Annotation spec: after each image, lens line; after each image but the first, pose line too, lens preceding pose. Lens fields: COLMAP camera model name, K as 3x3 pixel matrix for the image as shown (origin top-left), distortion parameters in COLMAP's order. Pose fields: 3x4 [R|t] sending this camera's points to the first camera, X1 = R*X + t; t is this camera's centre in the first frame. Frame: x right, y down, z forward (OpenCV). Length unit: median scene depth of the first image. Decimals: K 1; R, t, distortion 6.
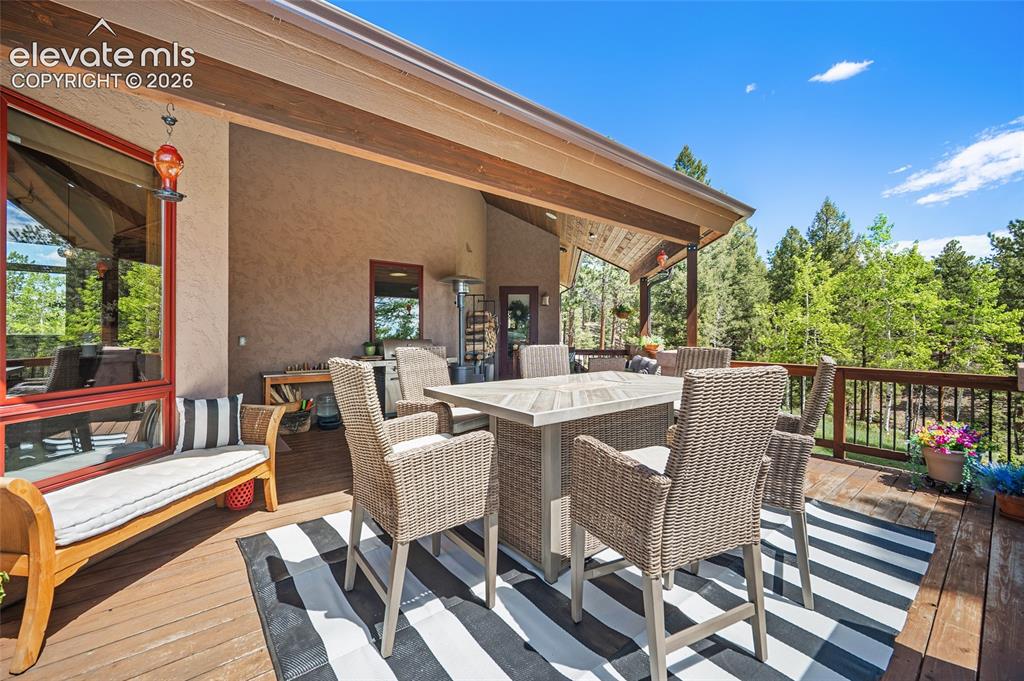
lens RADIAL K [[415.7, 0, 514.4], [0, 415.7, 333.8], [0, 0, 1]] dist [0.009870, 0.000093]
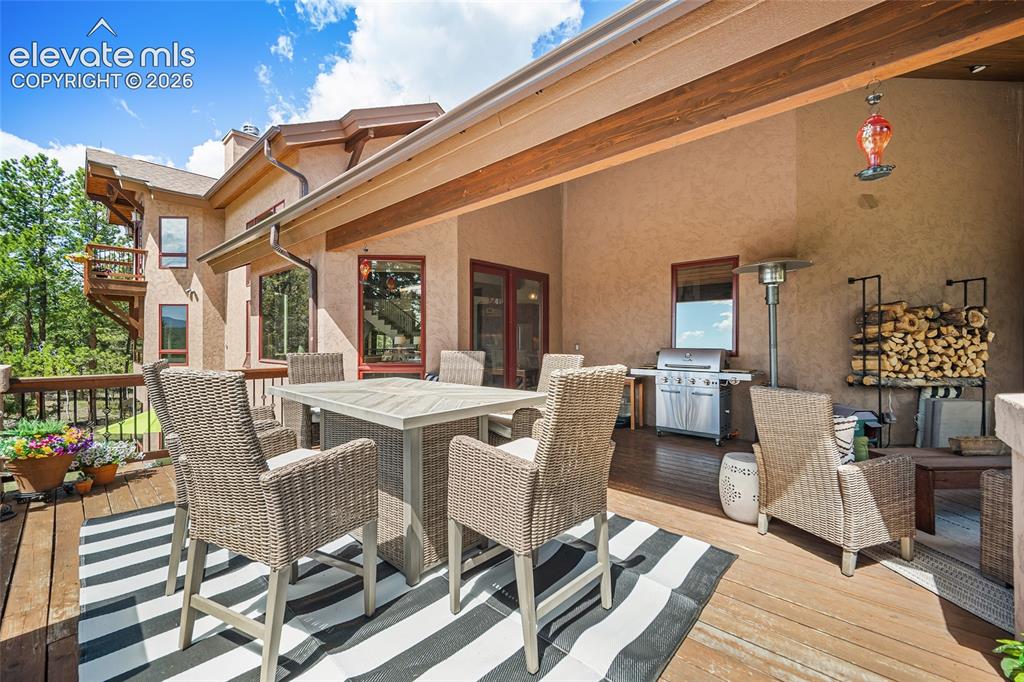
lens RADIAL K [[415.7, 0, 513.9], [0, 415.7, 342.8], [0, 0, 1]] dist [0.009870, 0.000093]
pose [[0.140365, 0.000501, -0.990100, 0.576205], [-0.002549, 0.999997, 0.000144, 0.003207], [0.990097, 0.002503, 0.140366, 0.536226]]
